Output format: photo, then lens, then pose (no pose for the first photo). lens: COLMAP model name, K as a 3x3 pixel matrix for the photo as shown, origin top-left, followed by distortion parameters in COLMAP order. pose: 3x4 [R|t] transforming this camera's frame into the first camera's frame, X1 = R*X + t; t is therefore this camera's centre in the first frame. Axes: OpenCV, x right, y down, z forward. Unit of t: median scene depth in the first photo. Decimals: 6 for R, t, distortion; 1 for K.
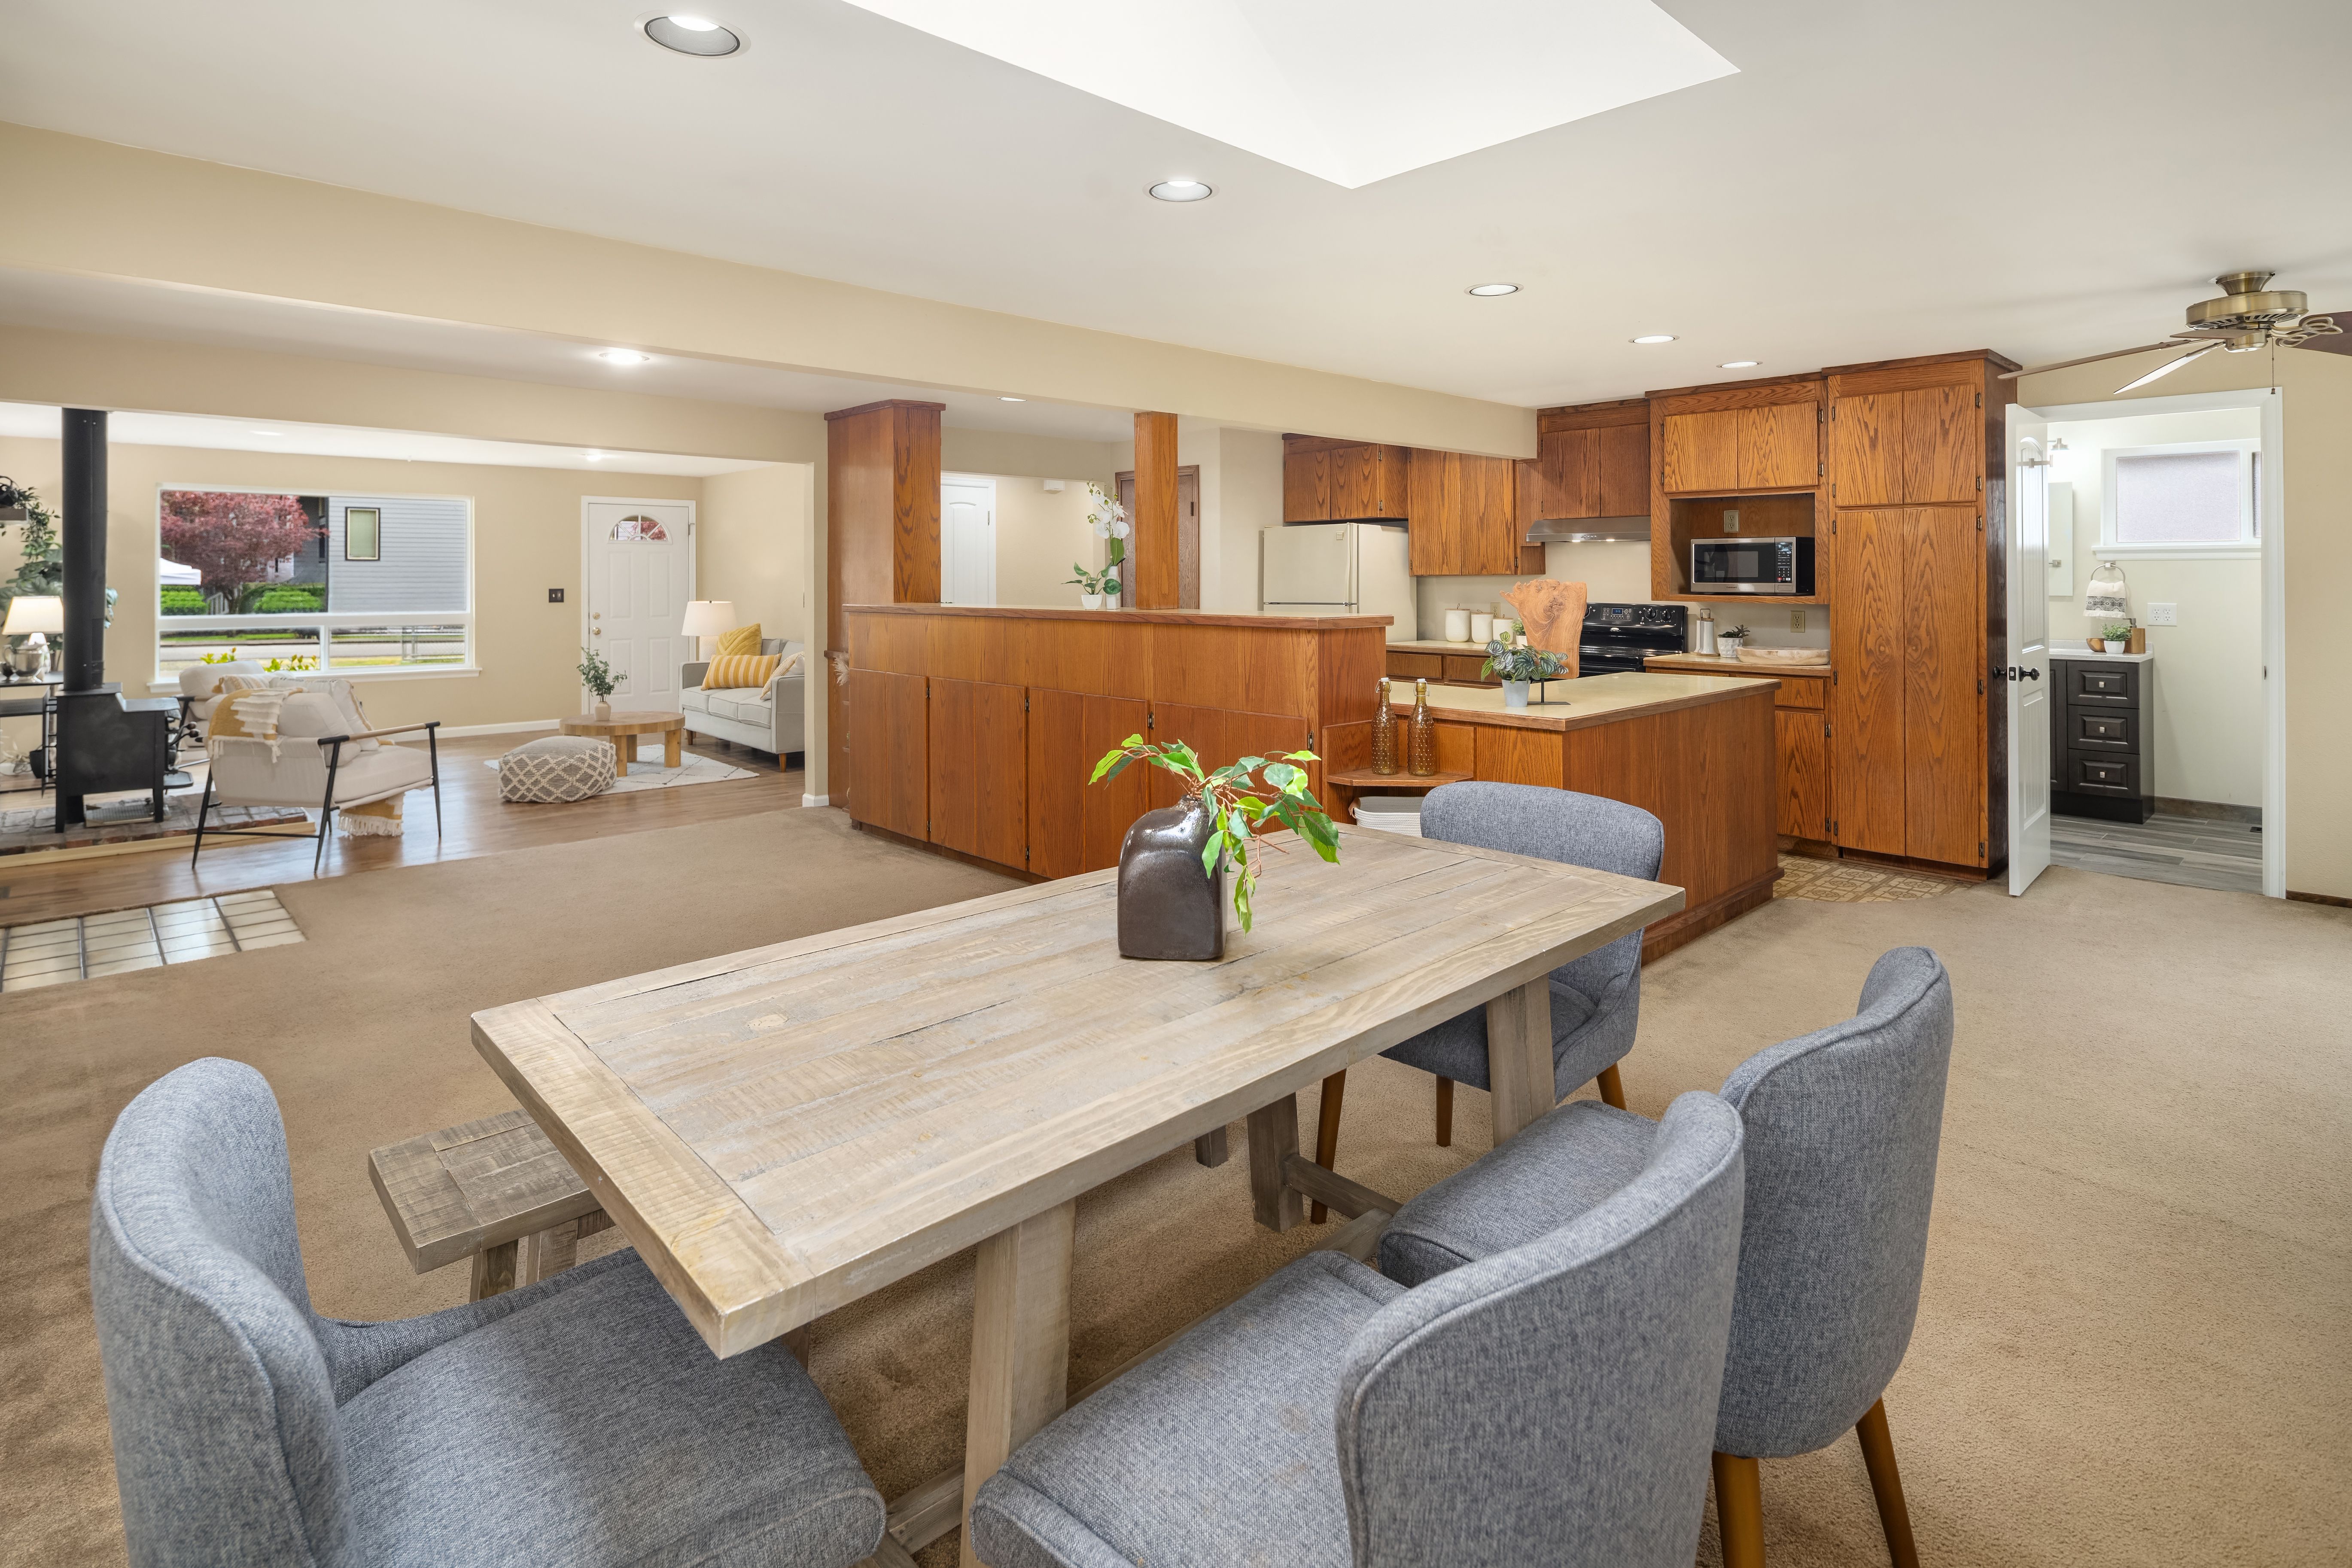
lens RADIAL K [[1151.8, 0, 1150.4], [0, 1151.8, 584.3], [0, 0, 1]] dist [0.001197, -0.003540]
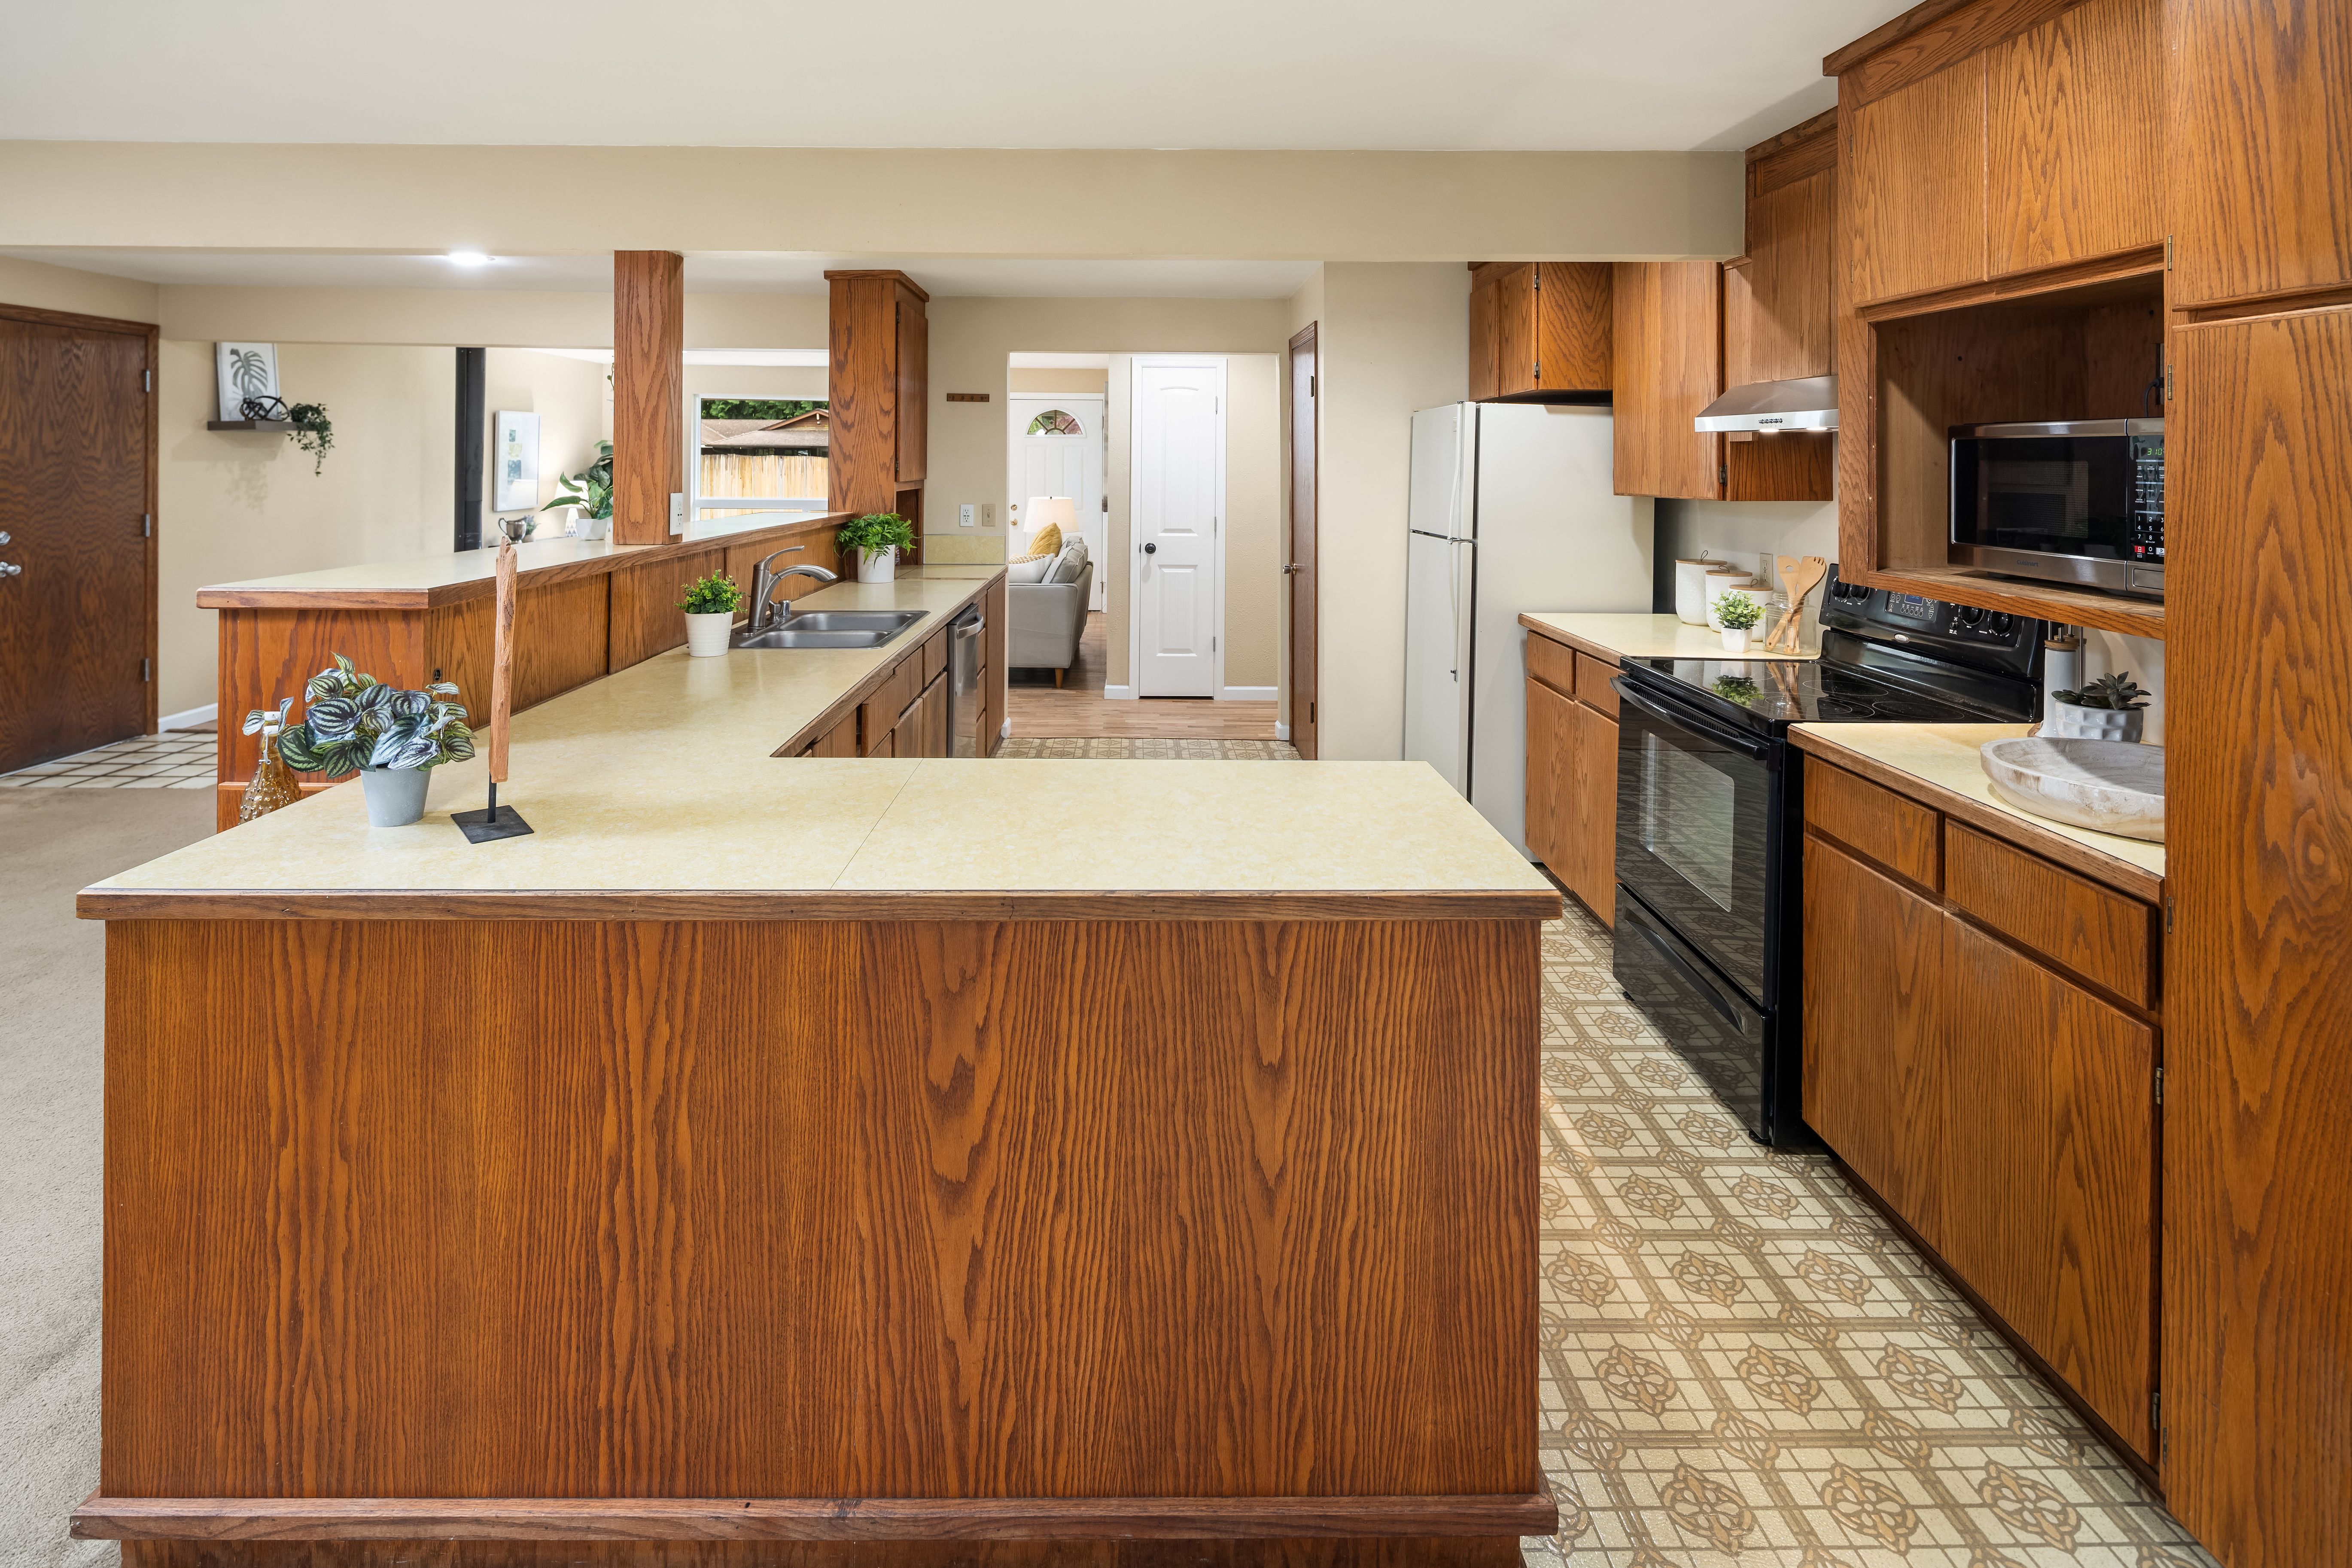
lens RADIAL K [[1151.8, 0, 1160.9], [0, 1151.8, 467.1], [0, 0, 1]] dist [0.001197, -0.003540]
pose [[0.740707, 0.012339, -0.671714, 0.533723], [-0.015453, 0.999880, 0.001327, -0.022814], [0.671650, 0.009397, 0.740809, 0.555764]]
